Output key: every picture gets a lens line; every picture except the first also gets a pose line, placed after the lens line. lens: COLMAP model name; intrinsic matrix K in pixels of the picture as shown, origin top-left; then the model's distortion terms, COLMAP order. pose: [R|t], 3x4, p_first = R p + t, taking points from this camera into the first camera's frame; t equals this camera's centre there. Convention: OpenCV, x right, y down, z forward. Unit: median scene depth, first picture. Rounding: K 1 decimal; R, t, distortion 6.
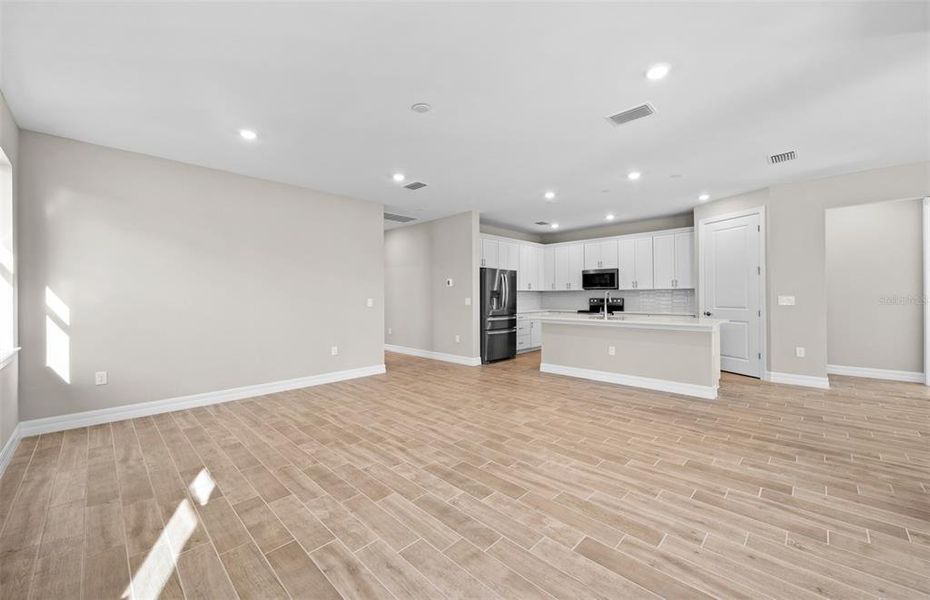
lens RADIAL K [[358.2, 0, 466.1], [0, 358.2, 294.6], [0, 0, 1]] dist [0.014243, -0.006896]
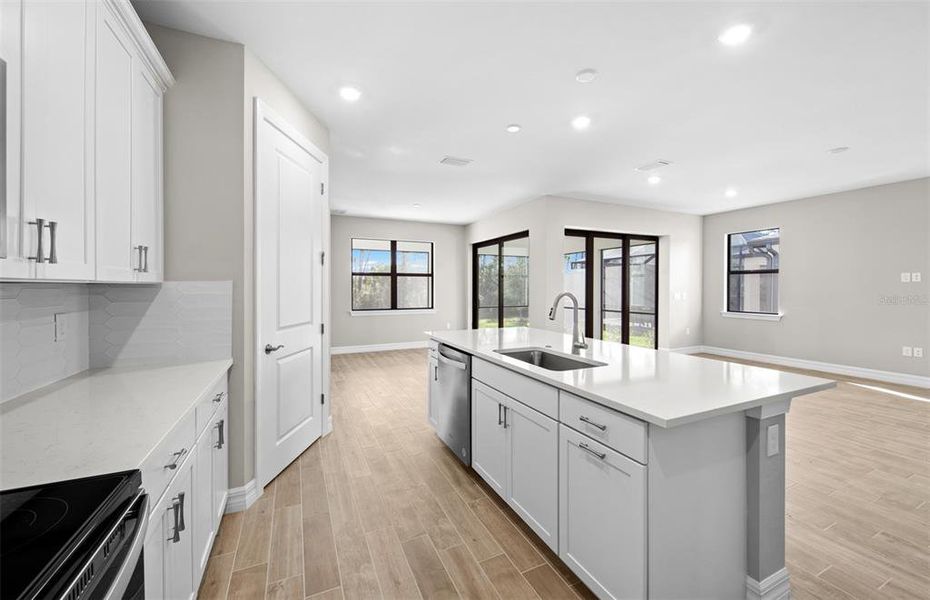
lens RADIAL K [[358.2, 0, 466.1], [0, 358.2, 294.6], [0, 0, 1]] dist [0.014243, -0.006896]
pose [[-0.937800, 0.001234, 0.347173, 0.389242], [0.006253, 0.999892, 0.013336, -0.013252], [-0.347119, 0.014677, -0.937706, 1.519598]]
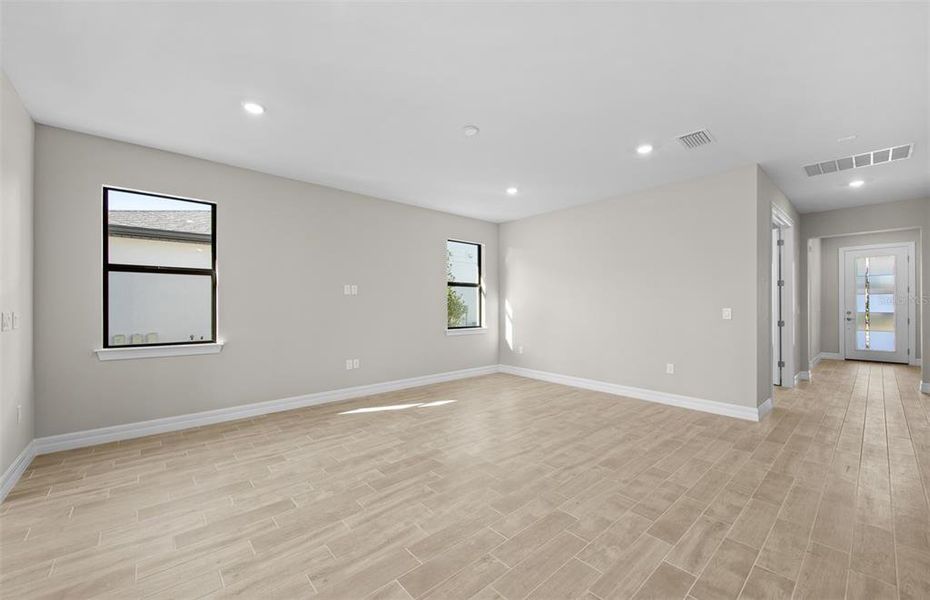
lens RADIAL K [[359.1, 0, 465.9], [0, 359.1, 304.9], [0, 0, 1]] dist [-0.000039, -0.000111]
pose [[-0.072016, 0.006596, -0.997382, 0.537397], [0.006663, 0.999959, 0.006131, -0.002638], [0.997381, -0.006204, -0.072057, 0.598090]]
